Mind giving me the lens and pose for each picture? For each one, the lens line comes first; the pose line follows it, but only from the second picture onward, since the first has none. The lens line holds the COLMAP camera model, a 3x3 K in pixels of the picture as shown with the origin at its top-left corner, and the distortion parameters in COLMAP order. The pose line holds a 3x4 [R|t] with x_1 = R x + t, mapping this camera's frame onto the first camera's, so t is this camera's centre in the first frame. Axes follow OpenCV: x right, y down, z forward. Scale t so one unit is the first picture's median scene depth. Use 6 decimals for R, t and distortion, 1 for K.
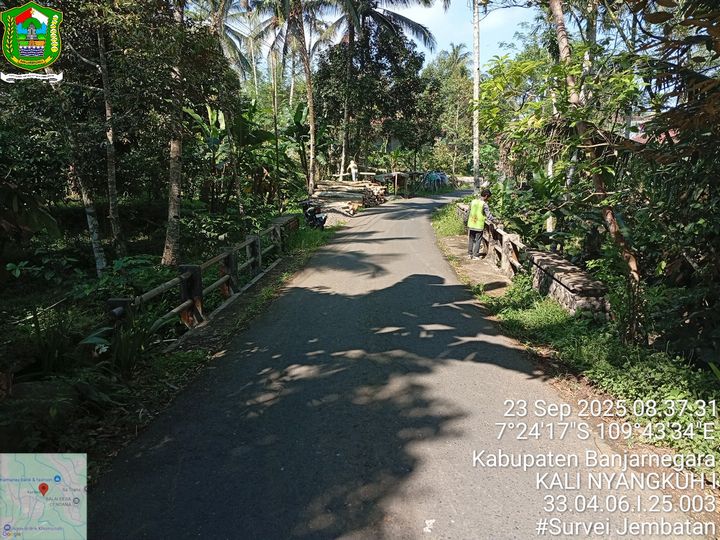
lens RADIAL K [[556.9, 0, 360.0], [0, 556.9, 270.0], [0, 0, 1]] dist [0.107047, -0.239737]
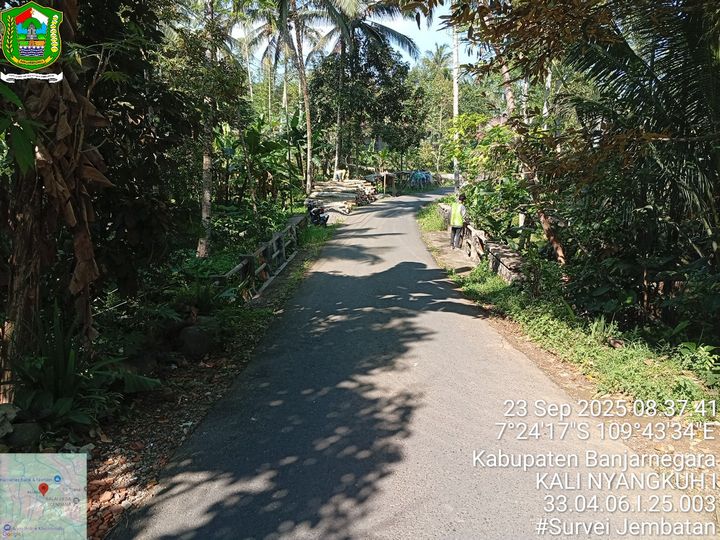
lens RADIAL K [[556.9, 0, 360.0], [0, 556.9, 270.0], [0, 0, 1]] dist [0.107047, -0.239737]
pose [[0.999677, -0.009904, 0.023392, -0.018097], [0.009670, 0.999902, 0.010086, 0.006333], [-0.023490, -0.009857, 0.999675, -0.152128]]
